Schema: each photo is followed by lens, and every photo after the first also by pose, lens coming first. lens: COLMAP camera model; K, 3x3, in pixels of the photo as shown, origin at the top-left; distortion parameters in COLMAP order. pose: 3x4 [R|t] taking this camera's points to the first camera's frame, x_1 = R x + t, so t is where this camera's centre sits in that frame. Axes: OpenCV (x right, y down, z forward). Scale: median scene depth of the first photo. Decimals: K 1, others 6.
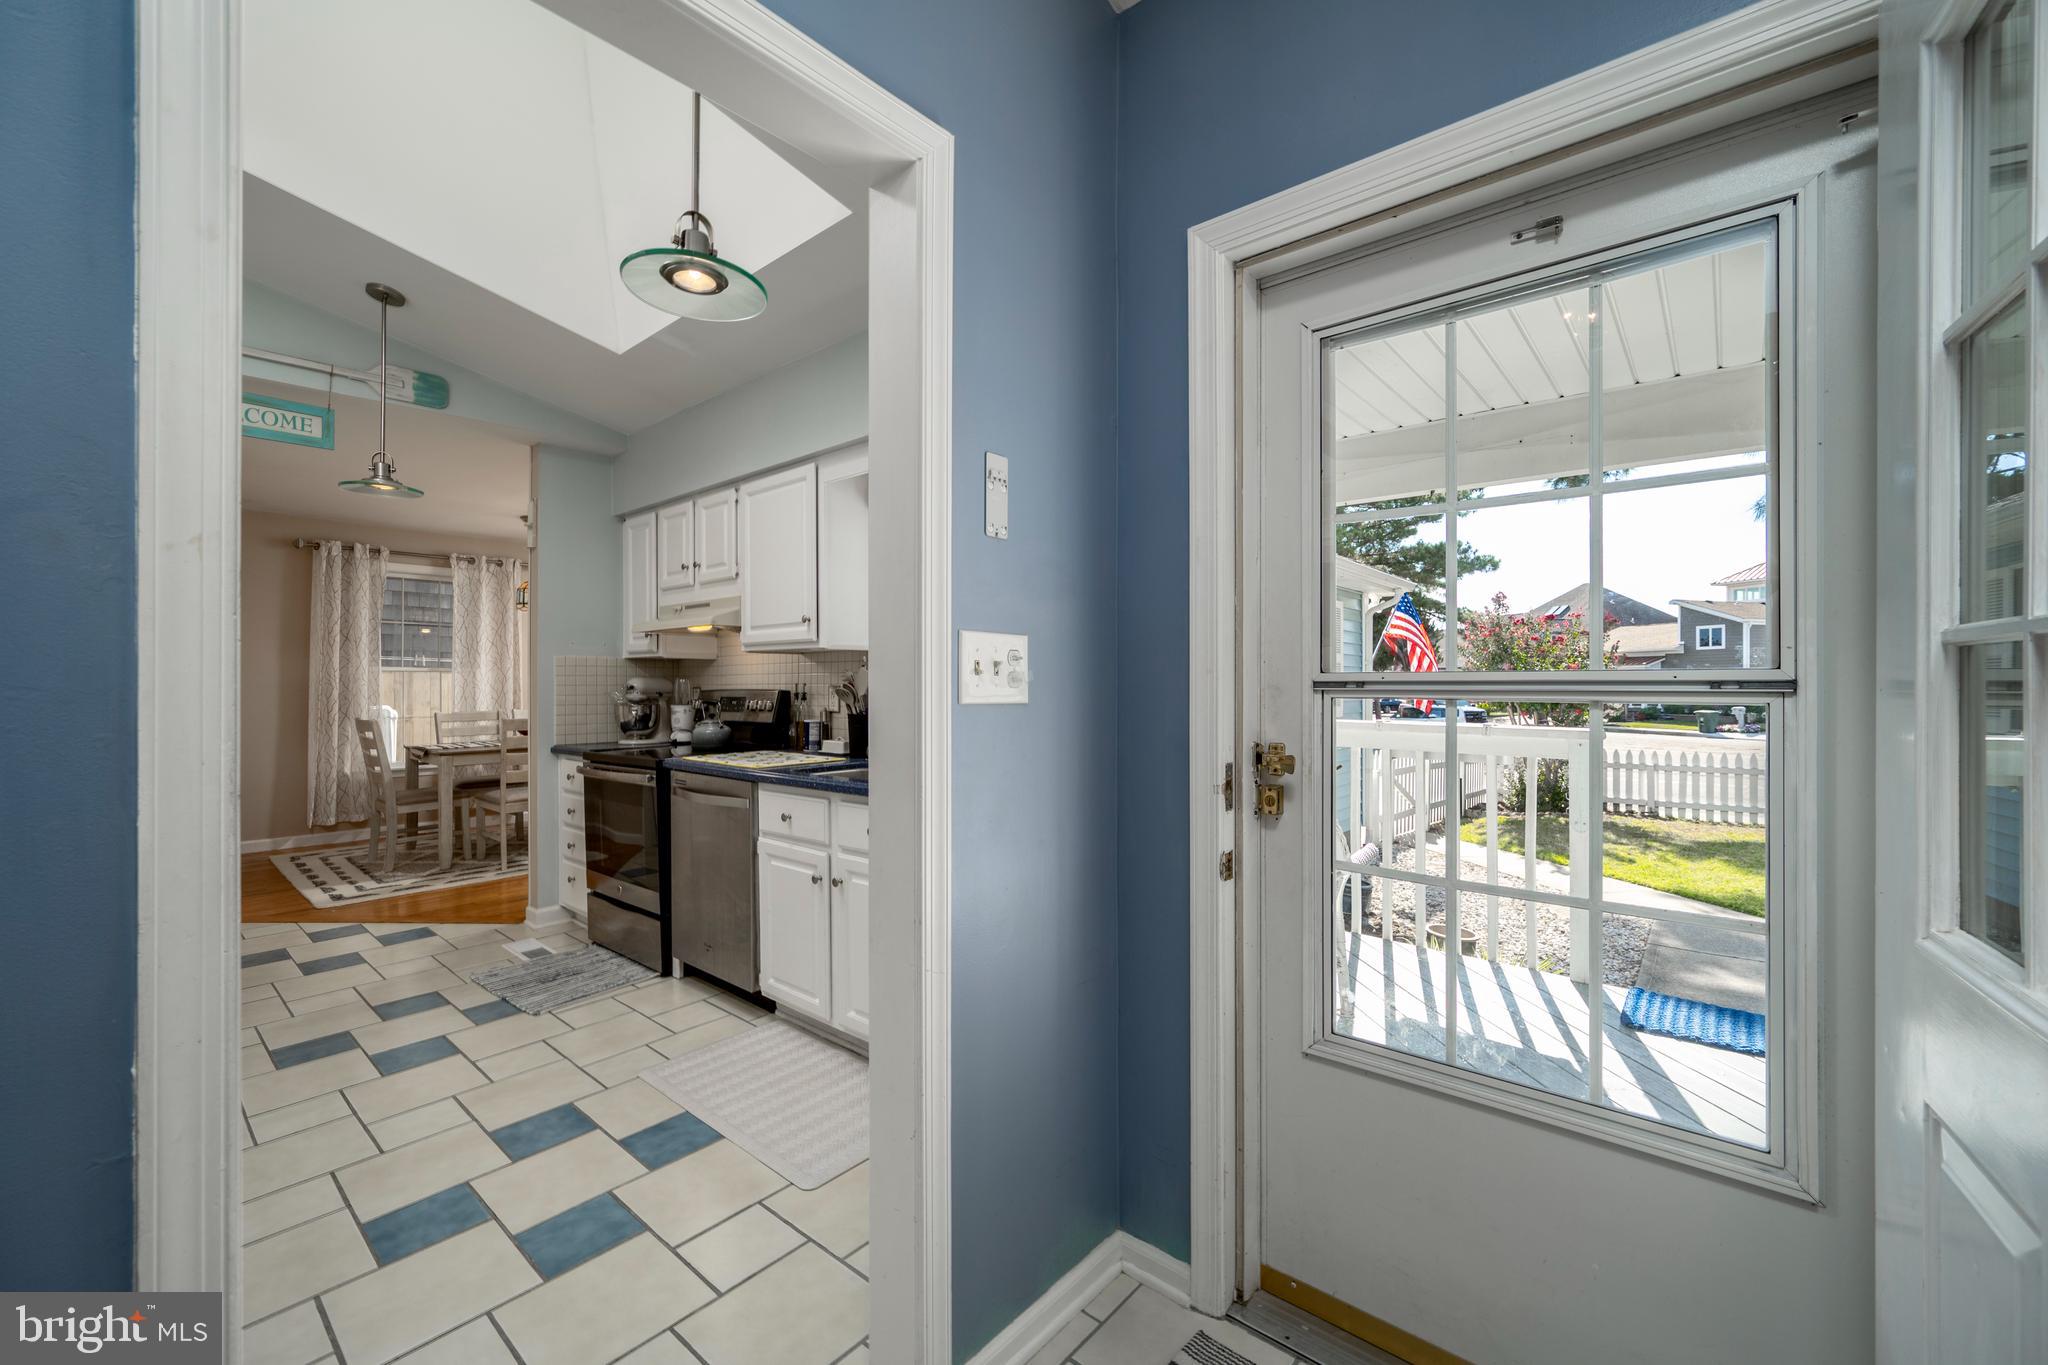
lens RADIAL K [[821.6, 0, 1038.1], [0, 821.6, 681.6], [0, 0, 1]] dist [-0.004016, -0.000752]
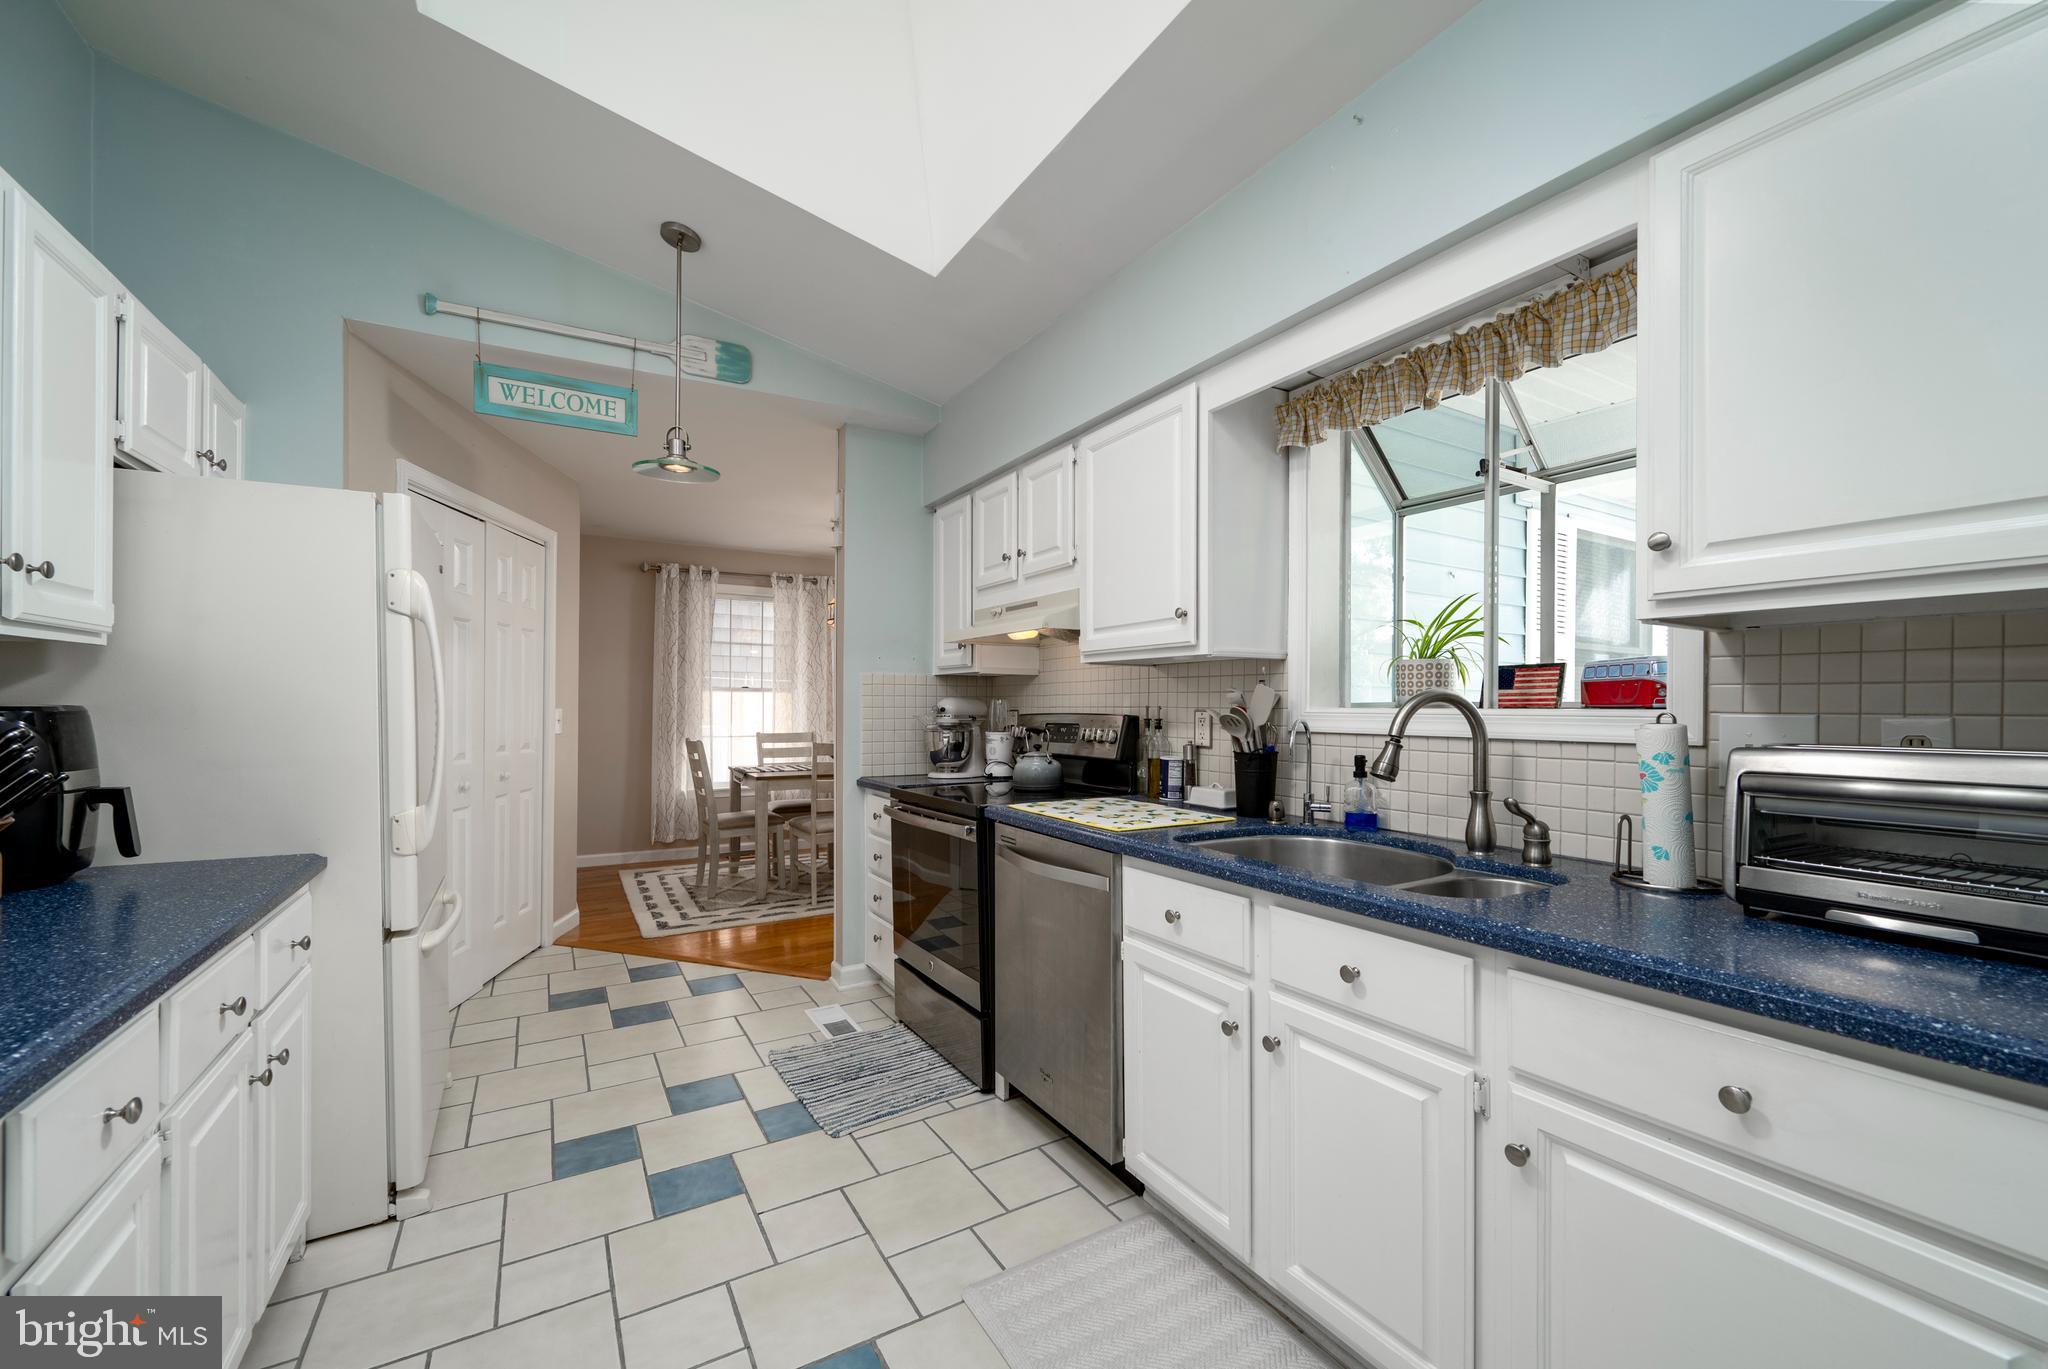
lens RADIAL K [[821.6, 0, 1026.2], [0, 821.6, 700.6], [0, 0, 1]] dist [-0.004016, -0.000752]
pose [[0.942404, 0.002526, -0.334467, -0.158690], [-0.003474, 0.999991, -0.002237, -0.000937], [0.334459, 0.003270, 0.942405, 0.282491]]
